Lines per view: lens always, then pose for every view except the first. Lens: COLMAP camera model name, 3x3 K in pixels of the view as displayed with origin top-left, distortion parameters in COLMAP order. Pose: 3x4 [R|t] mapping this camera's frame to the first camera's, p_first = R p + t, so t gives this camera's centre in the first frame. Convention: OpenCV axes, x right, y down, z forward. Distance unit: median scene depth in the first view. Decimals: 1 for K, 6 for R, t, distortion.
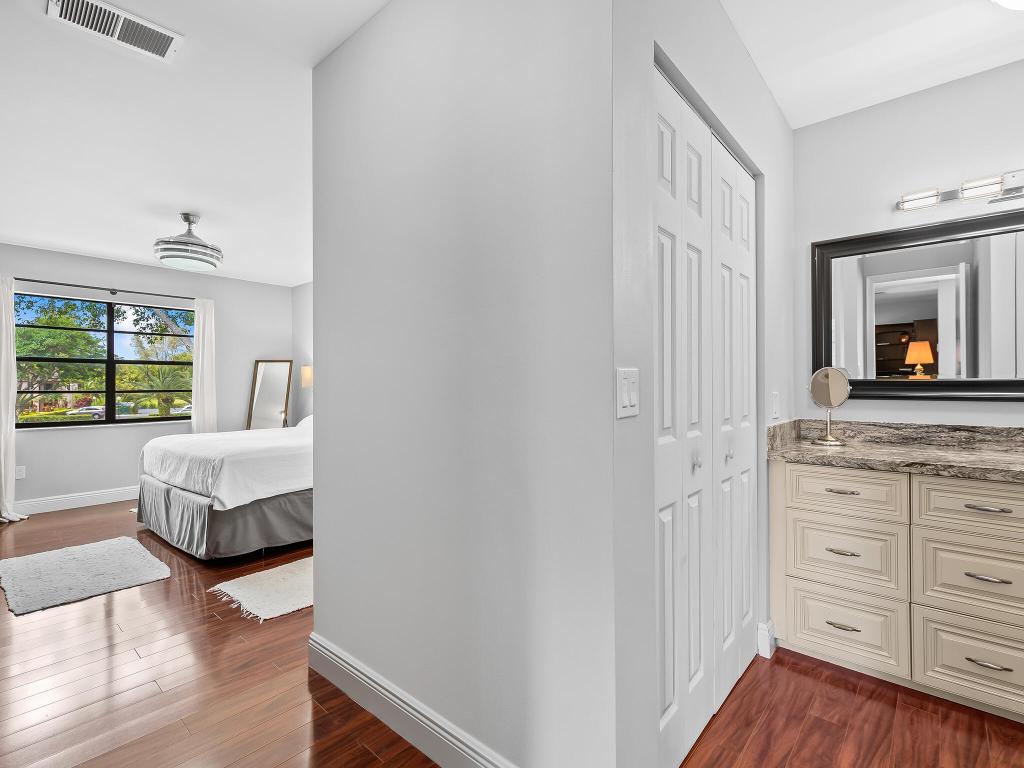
lens RADIAL K [[485.3, 0, 521.1], [0, 485.3, 381.4], [0, 0, 1]] dist [0.020381, -0.008707]
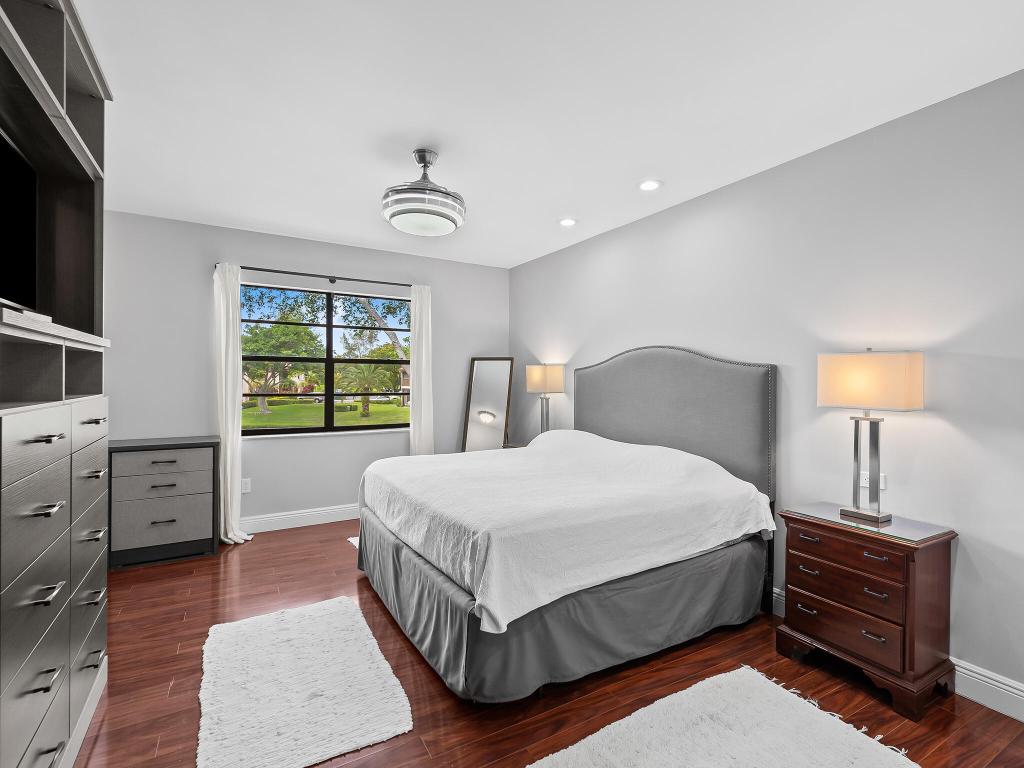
lens RADIAL K [[485.3, 0, 521.1], [0, 485.3, 381.4], [0, 0, 1]] dist [0.020381, -0.008707]
pose [[0.949913, 0.015477, -0.312132, -0.397110], [-0.010665, 0.999797, 0.017118, -0.034976], [0.312333, -0.012932, 0.949885, 0.462945]]
